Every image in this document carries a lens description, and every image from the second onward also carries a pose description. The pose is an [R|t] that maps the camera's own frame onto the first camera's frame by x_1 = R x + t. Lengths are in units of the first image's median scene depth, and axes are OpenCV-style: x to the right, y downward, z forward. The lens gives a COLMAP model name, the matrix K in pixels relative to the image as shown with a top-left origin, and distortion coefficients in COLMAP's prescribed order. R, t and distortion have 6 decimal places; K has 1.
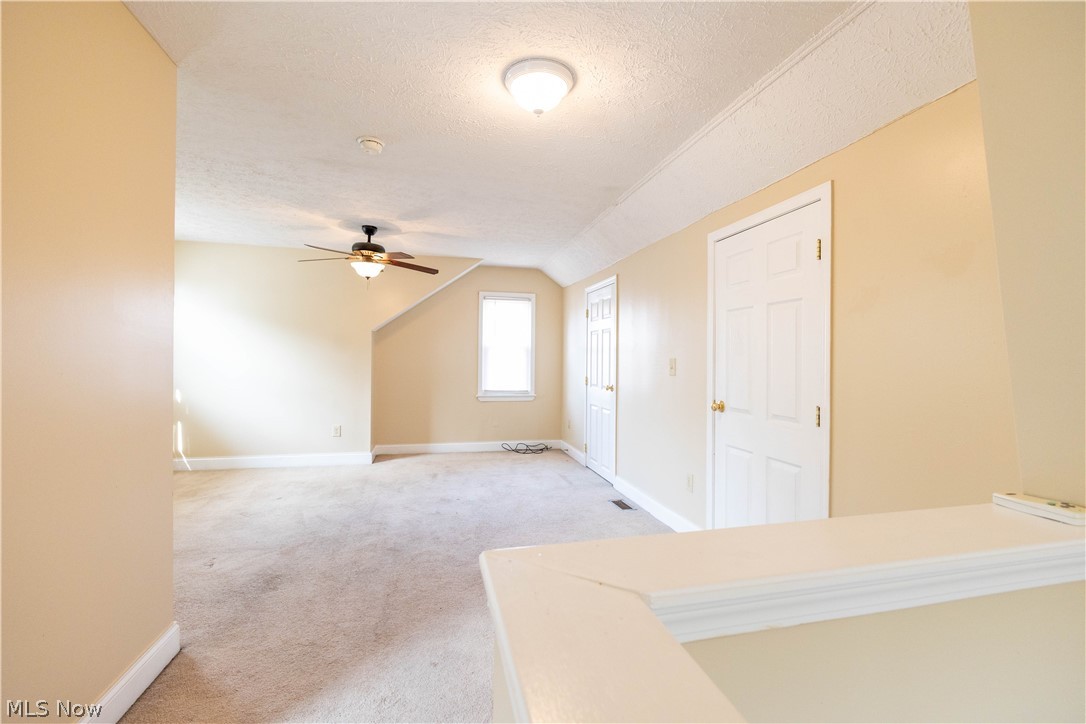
lens RADIAL K [[467.6, 0, 542.6], [0, 467.6, 359.5], [0, 0, 1]] dist [-0.001864, -0.000310]
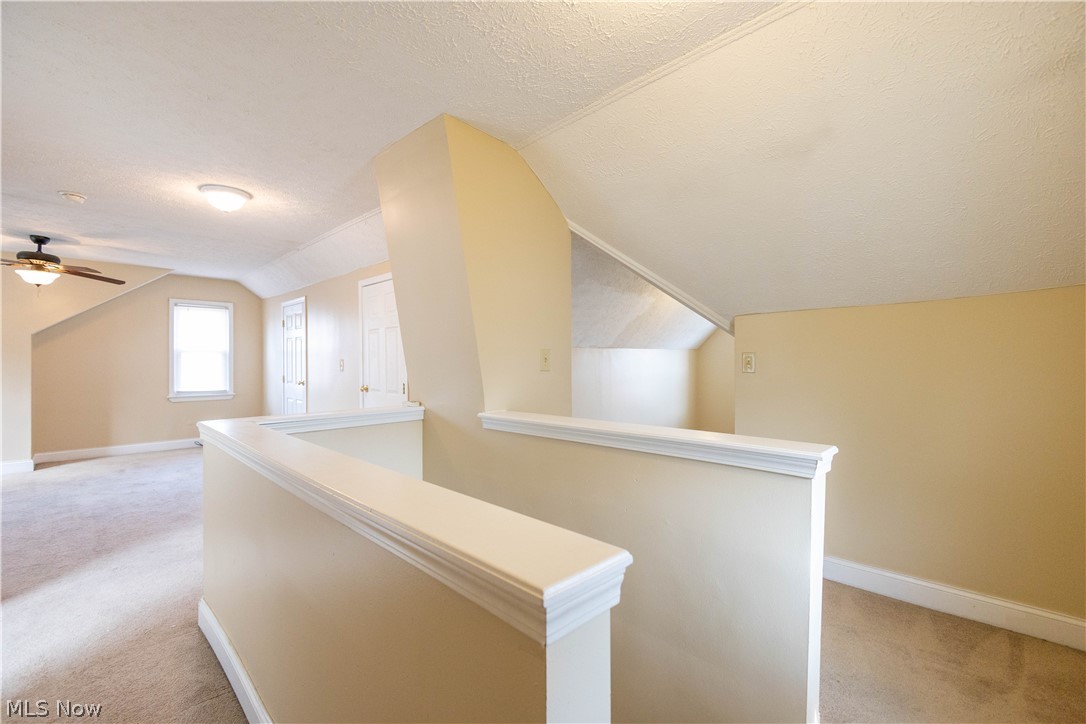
lens RADIAL K [[467.6, 0, 542.6], [0, 467.6, 359.5], [0, 0, 1]] dist [-0.001864, -0.000310]
pose [[0.849152, -0.010725, 0.528040, 0.027480], [0.012456, 0.999922, 0.000279, 0.003785], [-0.528002, 0.006341, 0.849219, -0.425859]]
